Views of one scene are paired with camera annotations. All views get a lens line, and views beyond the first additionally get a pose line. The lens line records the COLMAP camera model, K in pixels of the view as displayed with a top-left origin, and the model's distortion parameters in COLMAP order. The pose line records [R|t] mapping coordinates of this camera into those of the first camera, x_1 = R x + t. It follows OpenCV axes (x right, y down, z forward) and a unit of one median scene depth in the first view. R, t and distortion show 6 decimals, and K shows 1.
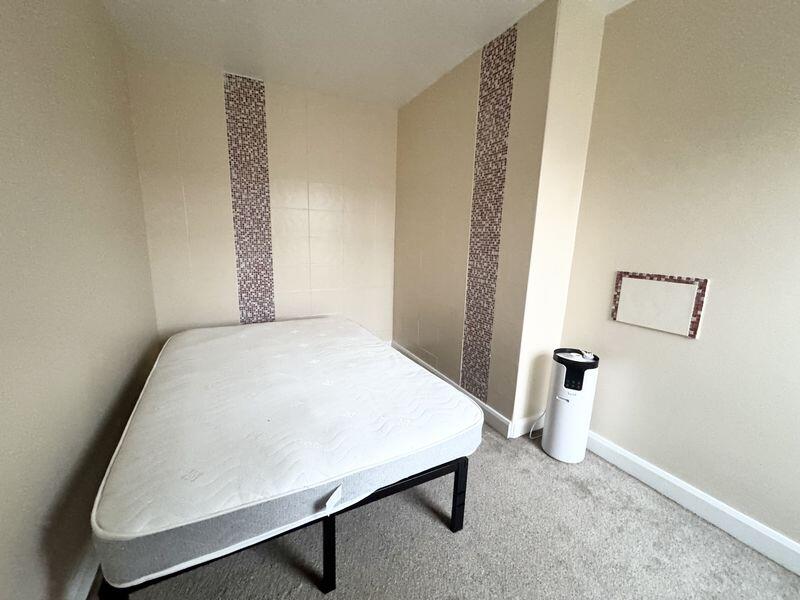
lens RADIAL K [[319.3, 0, 397.5], [0, 319.3, 299.6], [0, 0, 1]] dist [-0.001274, 0.000423]
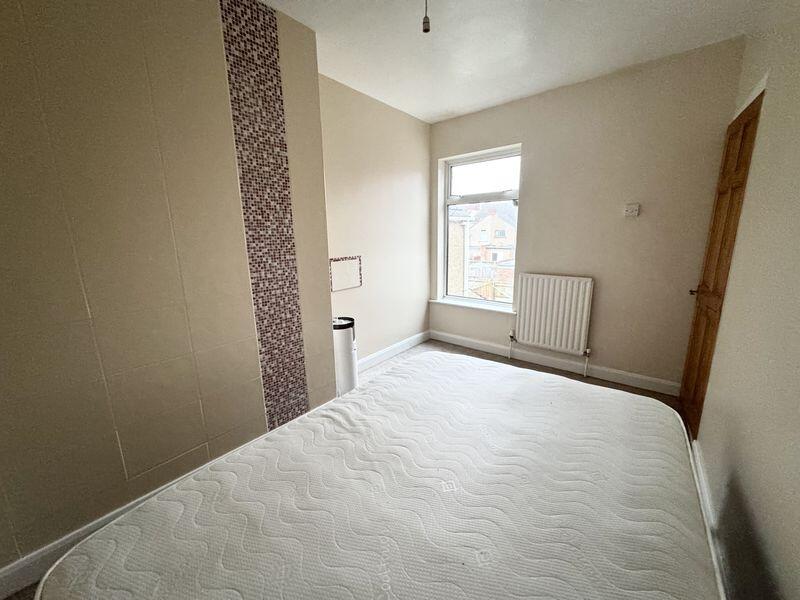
lens RADIAL K [[319.3, 0, 398.9], [0, 319.3, 302.6], [0, 0, 1]] dist [-0.001274, 0.000423]
pose [[-0.407098, -0.213530, 0.888074, -0.660640], [0.184156, 0.933134, 0.308783, -0.244714], [-0.894627, 0.289249, -0.340554, 1.044338]]
